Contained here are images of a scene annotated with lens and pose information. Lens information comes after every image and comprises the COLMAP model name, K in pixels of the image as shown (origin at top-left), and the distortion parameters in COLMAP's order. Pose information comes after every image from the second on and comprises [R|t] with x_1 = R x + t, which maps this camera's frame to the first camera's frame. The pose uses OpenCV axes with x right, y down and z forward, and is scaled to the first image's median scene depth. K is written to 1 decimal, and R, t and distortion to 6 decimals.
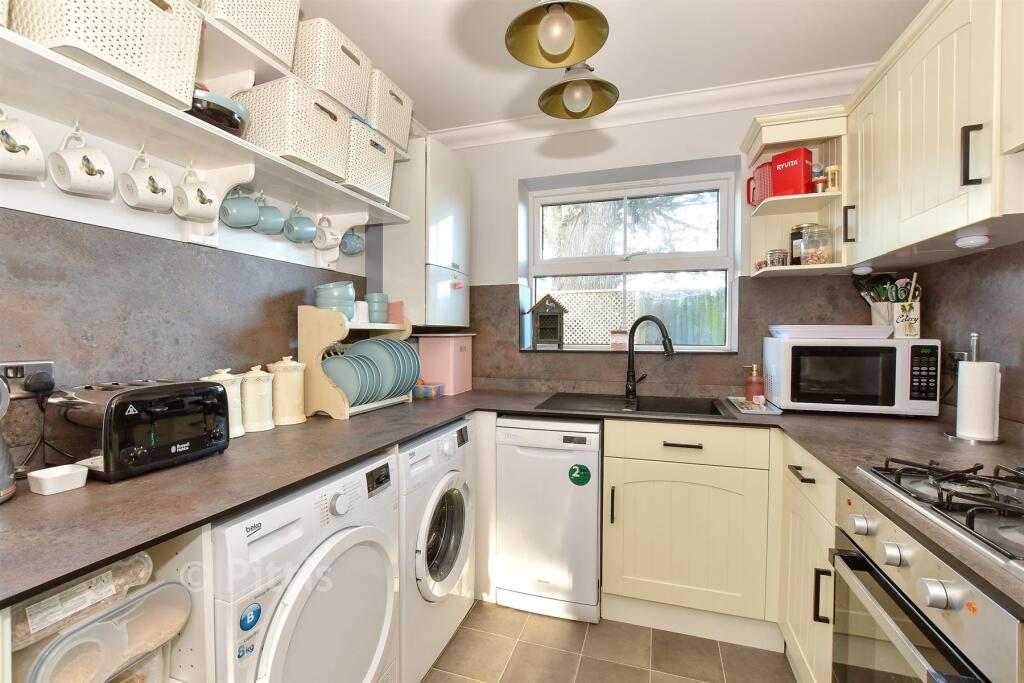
lens RADIAL K [[452.4, 0, 498.0], [0, 452.4, 342.1], [0, 0, 1]] dist [-0.018755, 0.000899]
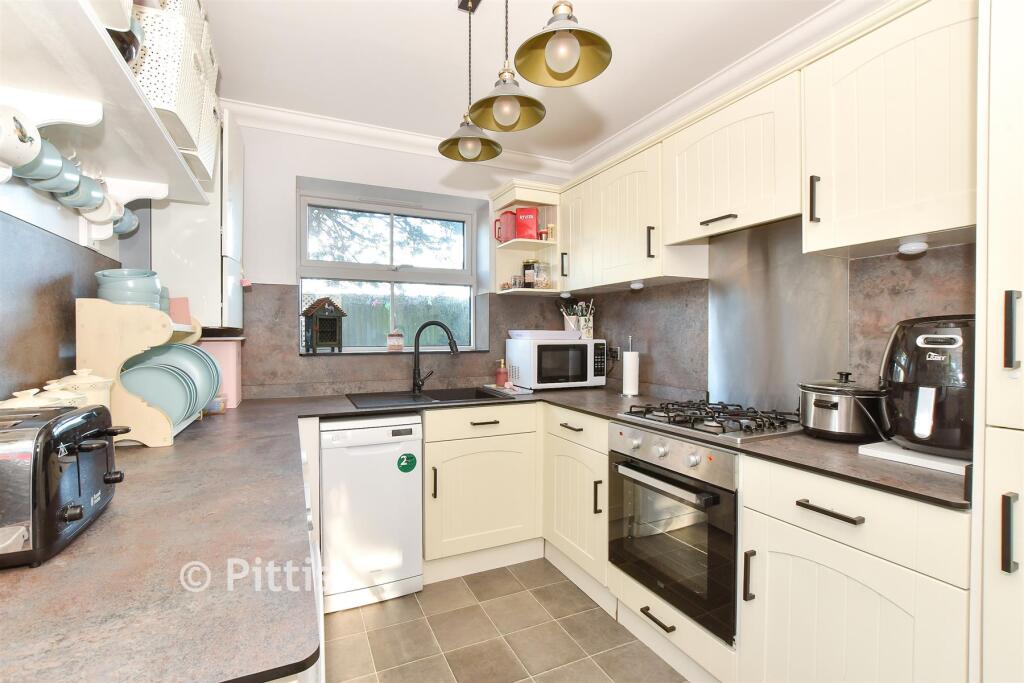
lens RADIAL K [[452.4, 0, 498.0], [0, 452.4, 342.1], [0, 0, 1]] dist [-0.018755, 0.000899]
pose [[0.726305, -0.009704, 0.687304, -0.419903], [0.014106, 0.999900, -0.000789, -0.000875], [-0.687227, 0.010268, 0.726370, 0.028690]]
